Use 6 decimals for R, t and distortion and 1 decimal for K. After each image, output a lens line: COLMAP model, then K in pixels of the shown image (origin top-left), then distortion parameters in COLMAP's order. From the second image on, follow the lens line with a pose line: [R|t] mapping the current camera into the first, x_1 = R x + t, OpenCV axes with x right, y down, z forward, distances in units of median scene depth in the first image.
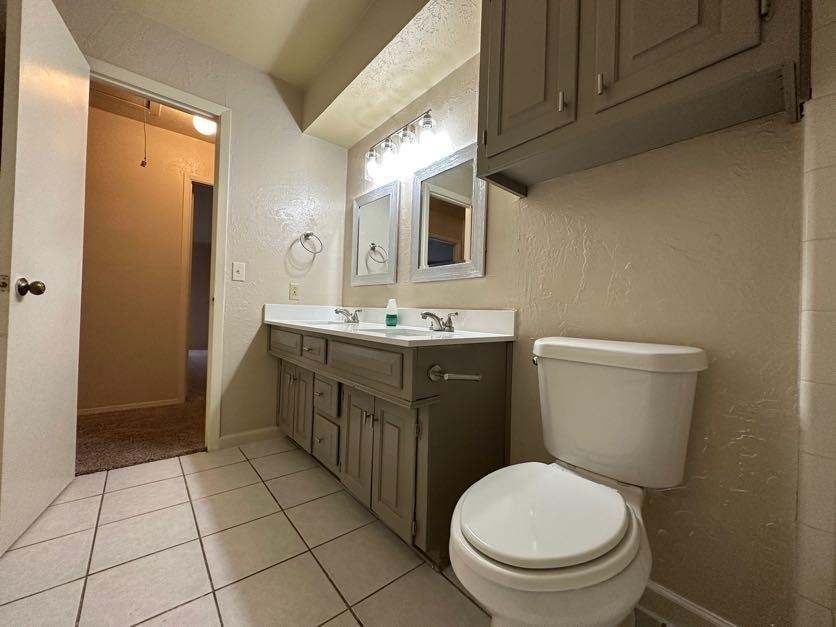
lens RADIAL K [[332.5, 0, 418.9], [0, 332.5, 303.0], [0, 0, 1]] dist [-0.002891, 0.000444]
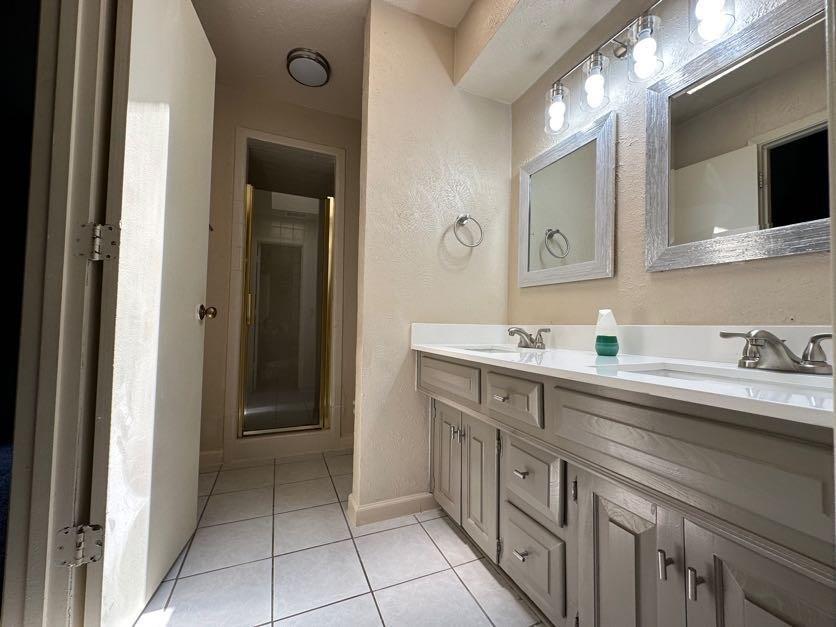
lens RADIAL K [[332.5, 0, 414.8], [0, 332.5, 316.9], [0, 0, 1]] dist [-0.002891, 0.000444]
pose [[0.962725, -0.012998, -0.270171, -0.253145], [0.011205, 0.999904, -0.008179, 0.000415], [0.270251, 0.004847, 0.962778, 0.315539]]
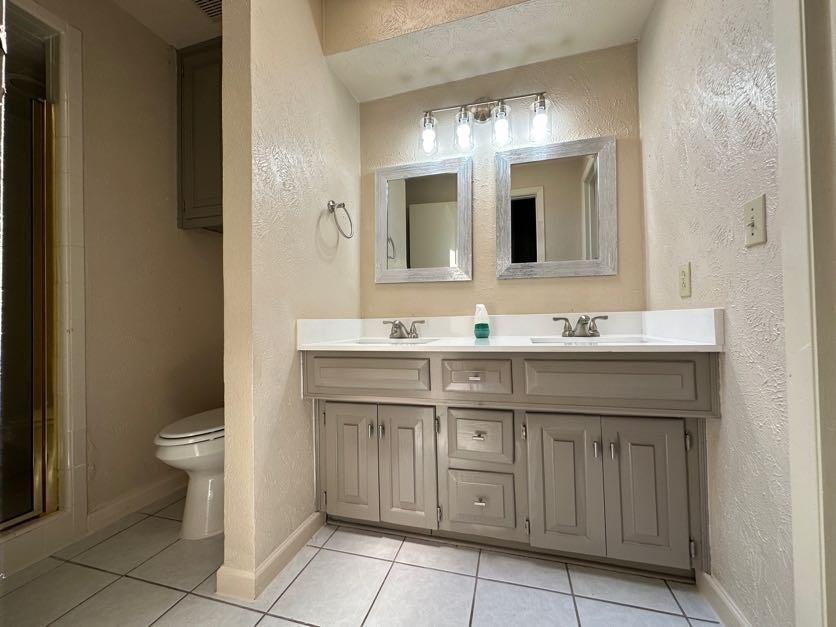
lens RADIAL K [[332.5, 0, 423.8], [0, 332.5, 315.9], [0, 0, 1]] dist [-0.002891, 0.000444]
pose [[0.815552, -0.033266, 0.577726, -0.666297], [0.025281, 0.999441, 0.021861, -0.006328], [-0.578131, -0.003223, 0.815938, 0.398863]]
